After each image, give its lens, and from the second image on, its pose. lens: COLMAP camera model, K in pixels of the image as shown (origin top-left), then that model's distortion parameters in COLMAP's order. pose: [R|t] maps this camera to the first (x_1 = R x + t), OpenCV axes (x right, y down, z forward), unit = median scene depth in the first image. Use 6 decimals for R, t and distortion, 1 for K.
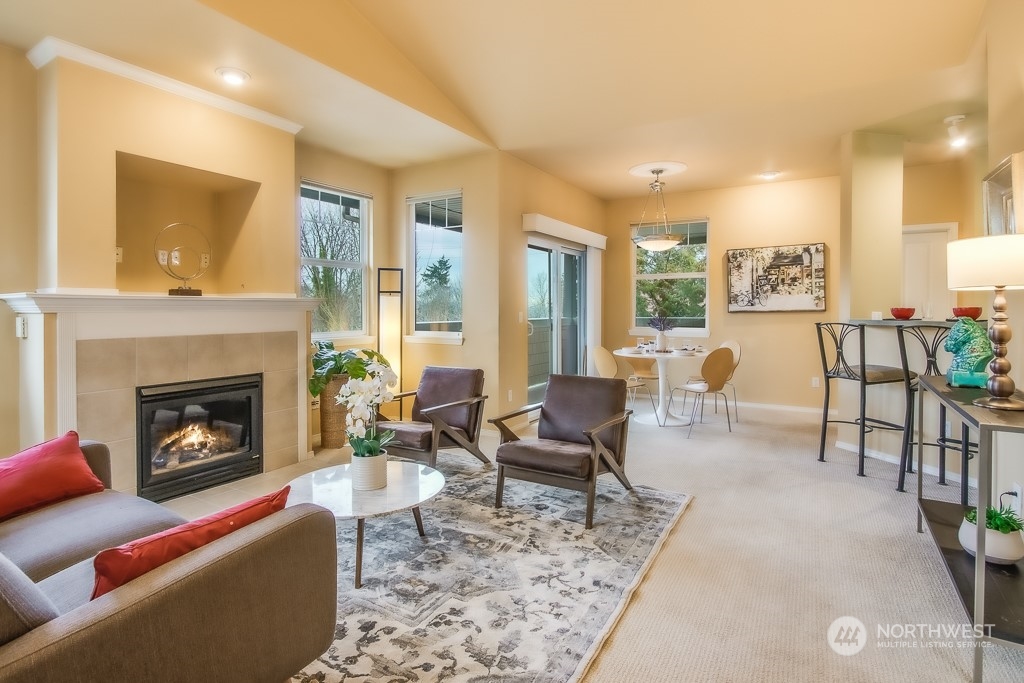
lens RADIAL K [[504.4, 0, 492.9], [0, 504.4, 310.8], [0, 0, 1]] dist [-0.017113, 0.000495]
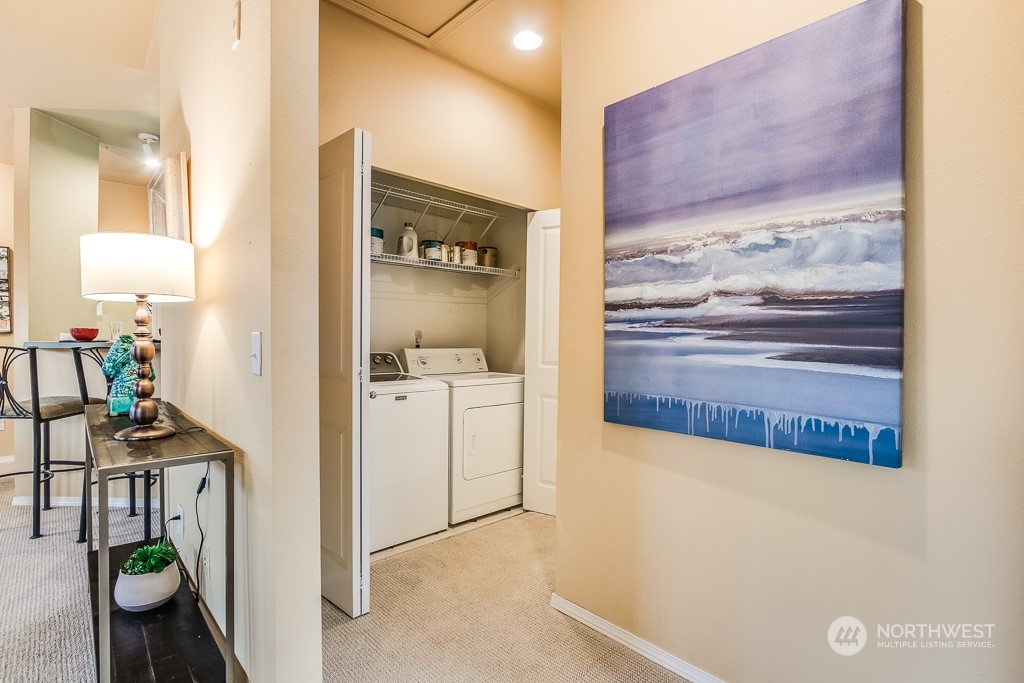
lens RADIAL K [[497.3, 0, 489.5], [0, 497.3, 345.0], [0, 0, 1]] dist [-0.009962, -0.000981]
pose [[0.263269, -0.012739, 0.964638, 0.172718], [-0.002099, 0.999903, 0.013778, 0.010690], [-0.964720, -0.005652, 0.263217, 0.095118]]
